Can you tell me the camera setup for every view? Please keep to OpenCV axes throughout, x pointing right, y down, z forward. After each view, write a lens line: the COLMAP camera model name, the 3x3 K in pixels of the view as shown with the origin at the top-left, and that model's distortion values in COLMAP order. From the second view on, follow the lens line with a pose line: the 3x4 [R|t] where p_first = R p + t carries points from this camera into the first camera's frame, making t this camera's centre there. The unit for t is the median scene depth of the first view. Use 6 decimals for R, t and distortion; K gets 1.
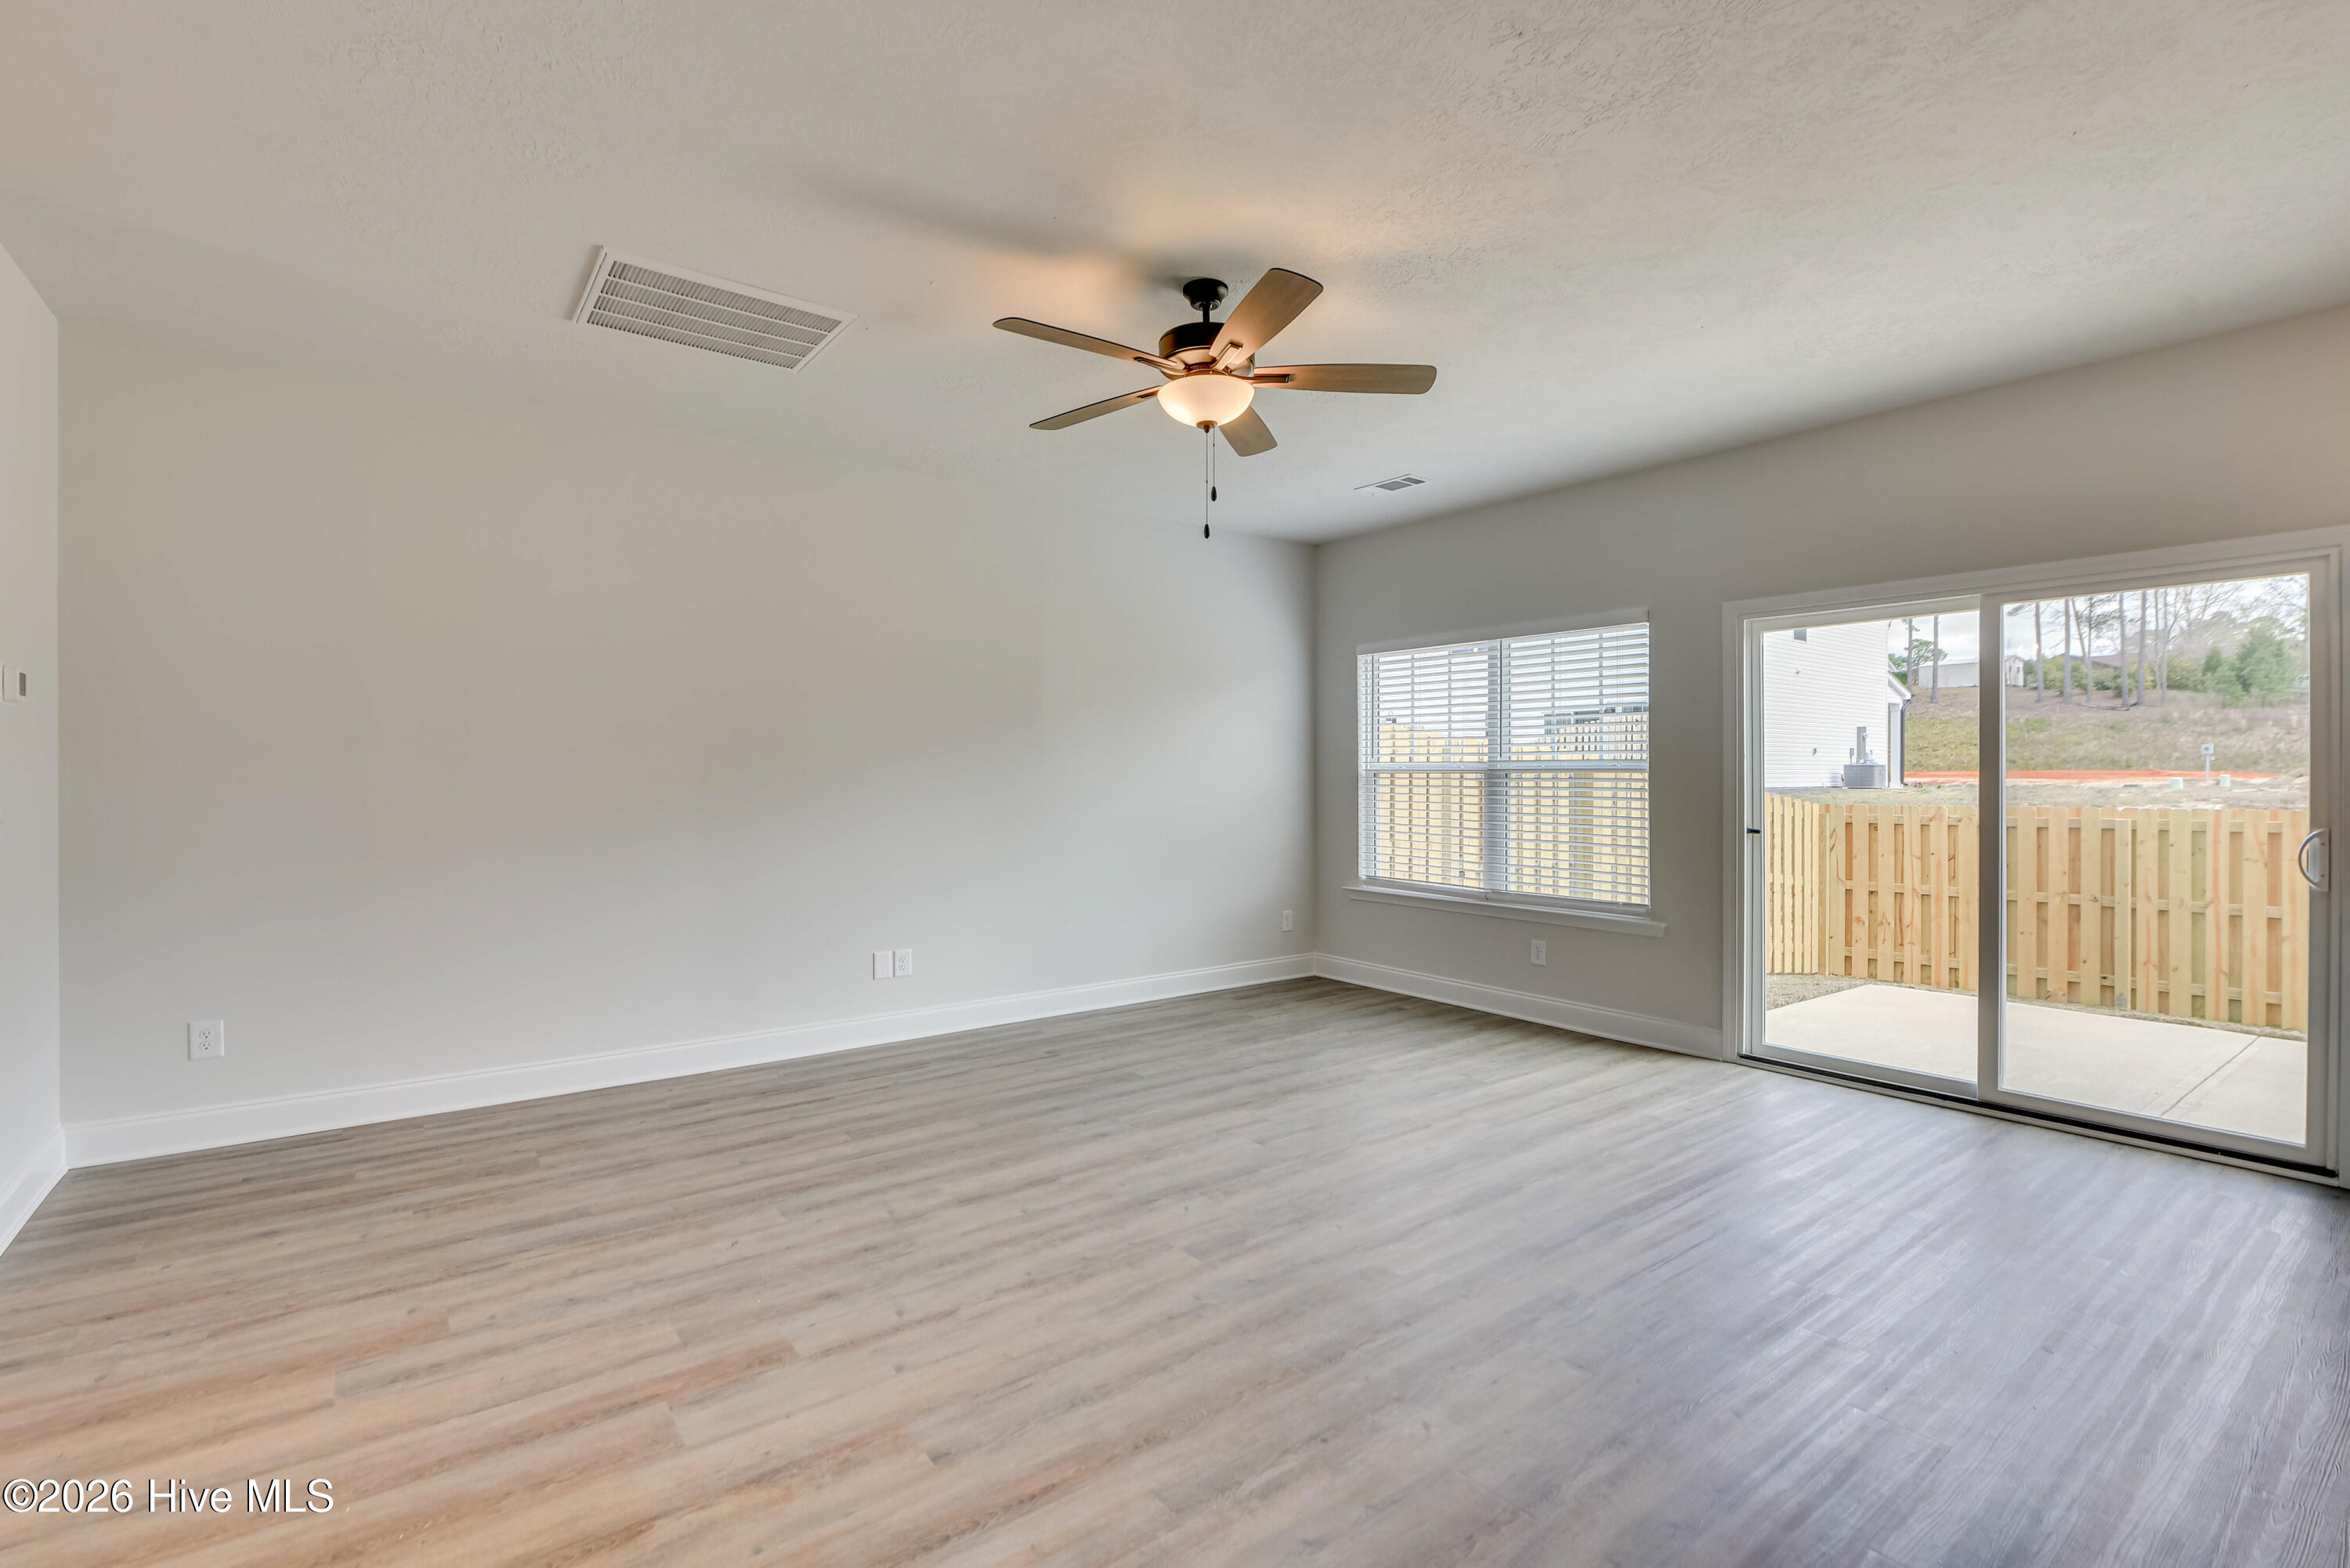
lens RADIAL K [[1051.2, 0, 1163.3], [0, 1051.2, 772.9], [0, 0, 1]] dist [-0.004761, -0.000533]
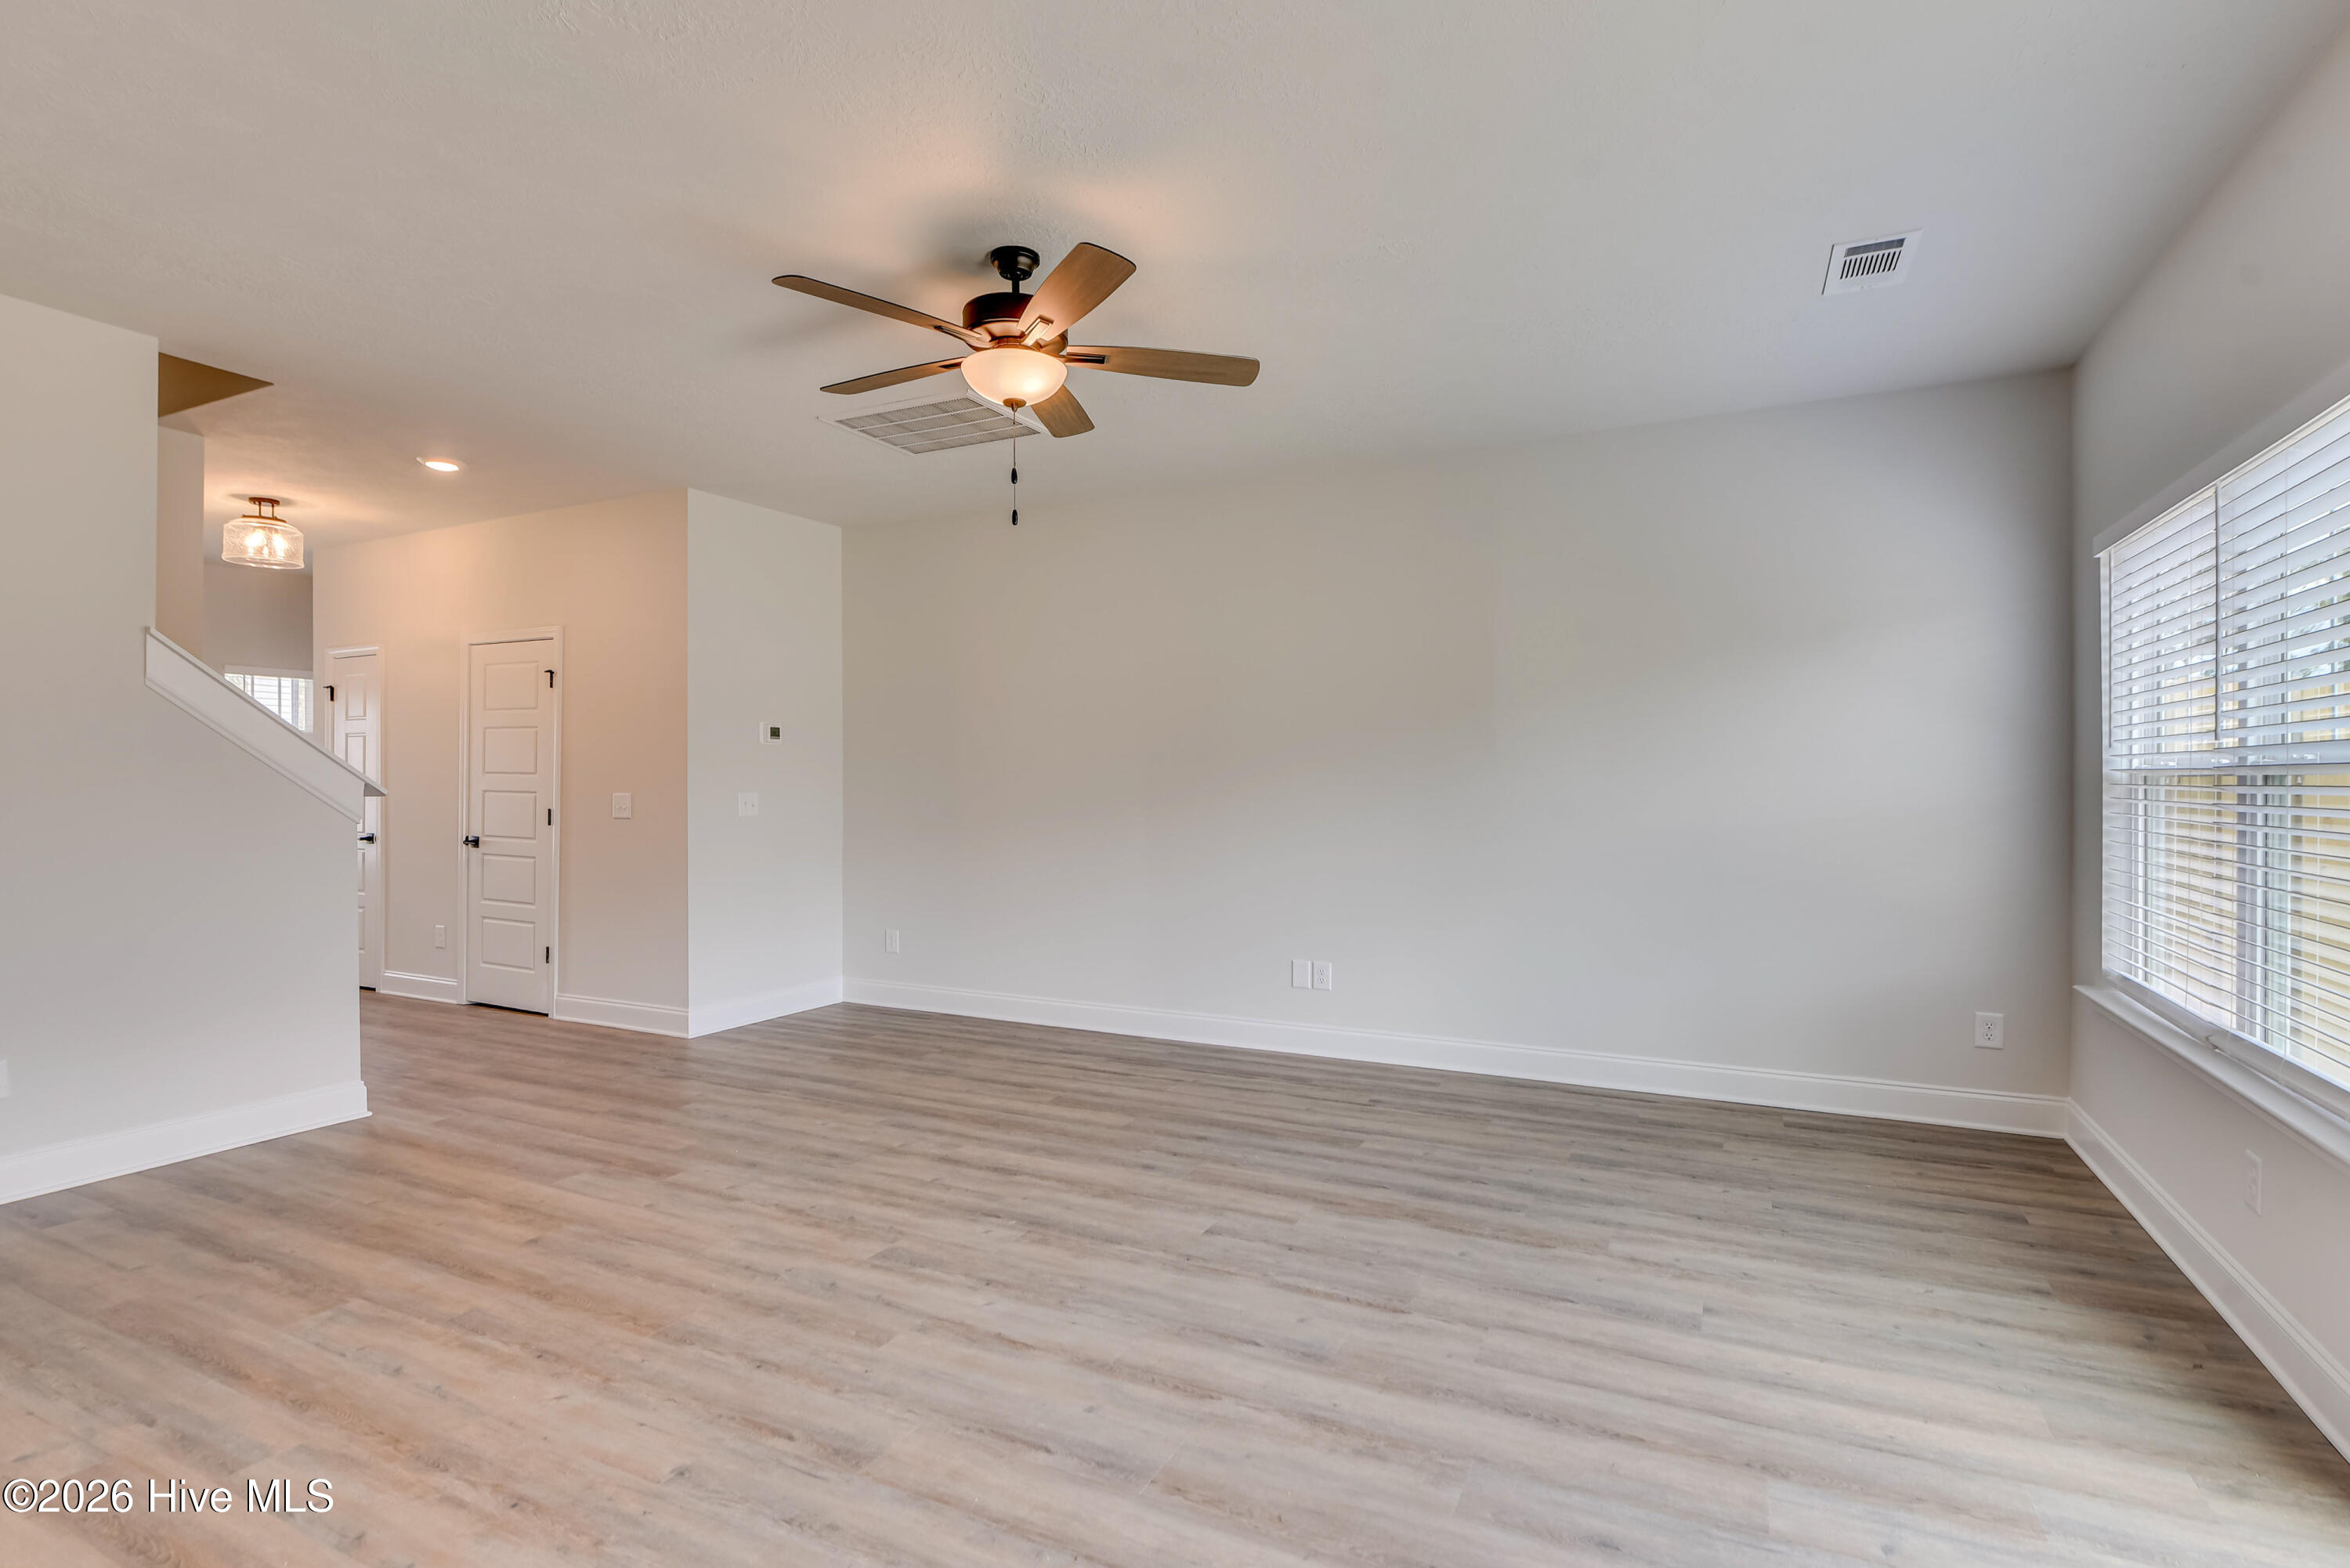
lens RADIAL K [[1129.9, 0, 1175.0], [0, 1129.9, 784.0], [0, 0, 1]] dist [-0.002618, -0.001233]
pose [[0.450614, 0.001892, -0.892717, 0.725911], [0.002746, 0.999990, 0.003506, 0.002164], [0.892715, -0.004031, 0.450604, 0.492235]]
